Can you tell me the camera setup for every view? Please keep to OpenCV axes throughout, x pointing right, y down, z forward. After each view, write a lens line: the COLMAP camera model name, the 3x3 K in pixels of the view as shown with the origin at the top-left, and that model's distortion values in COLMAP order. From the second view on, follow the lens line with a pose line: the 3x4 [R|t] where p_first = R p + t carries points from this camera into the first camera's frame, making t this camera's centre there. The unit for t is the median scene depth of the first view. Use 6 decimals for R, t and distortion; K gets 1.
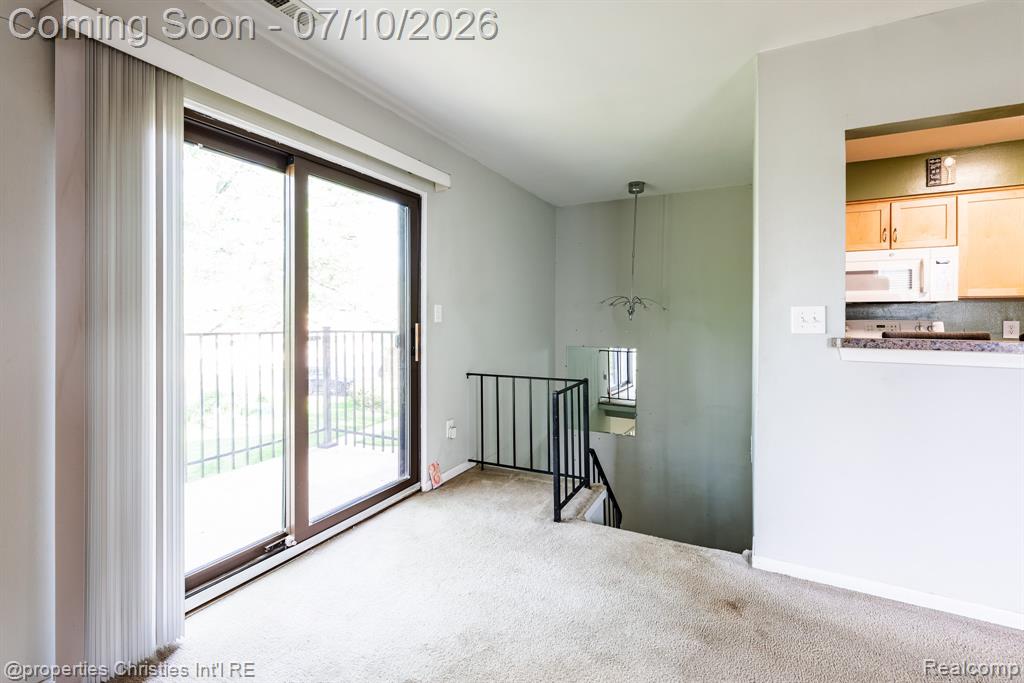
lens RADIAL K [[446.0, 0, 486.7], [0, 446.0, 321.0], [0, 0, 1]] dist [-0.003004, 0.000907]
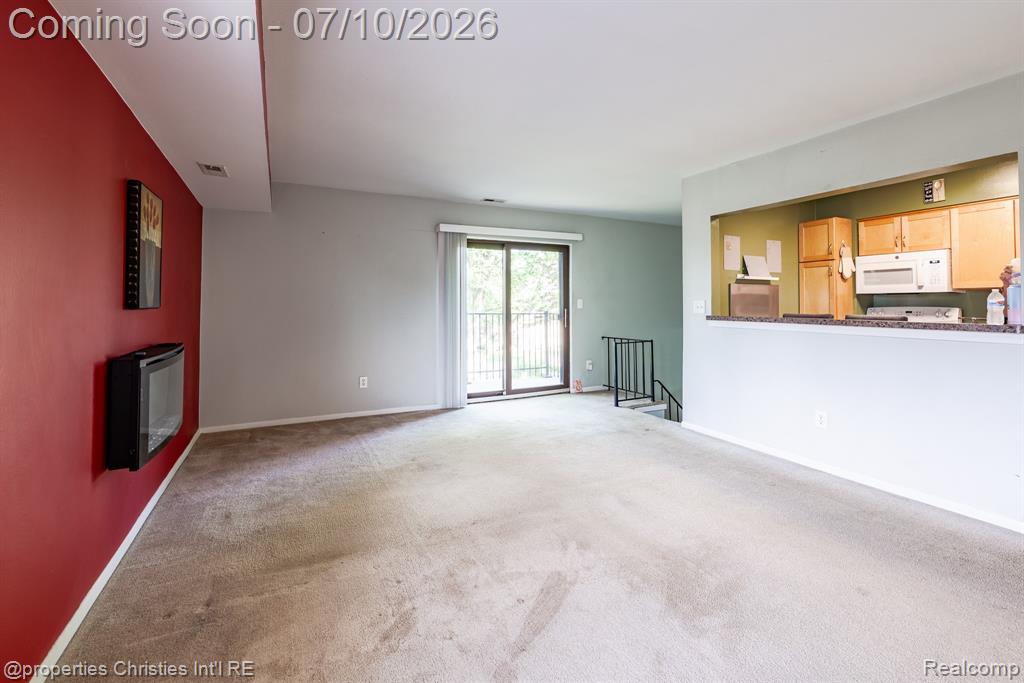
lens RADIAL K [[511.9, 0, 495.9], [0, 511.9, 290.5], [0, 0, 1]] dist [-0.002201, 0.000649]
pose [[0.792346, -0.021218, -0.609703, 0.982825], [-0.003598, 0.999215, -0.039448, 0.015052], [0.610061, 0.033450, 0.791648, -1.017133]]
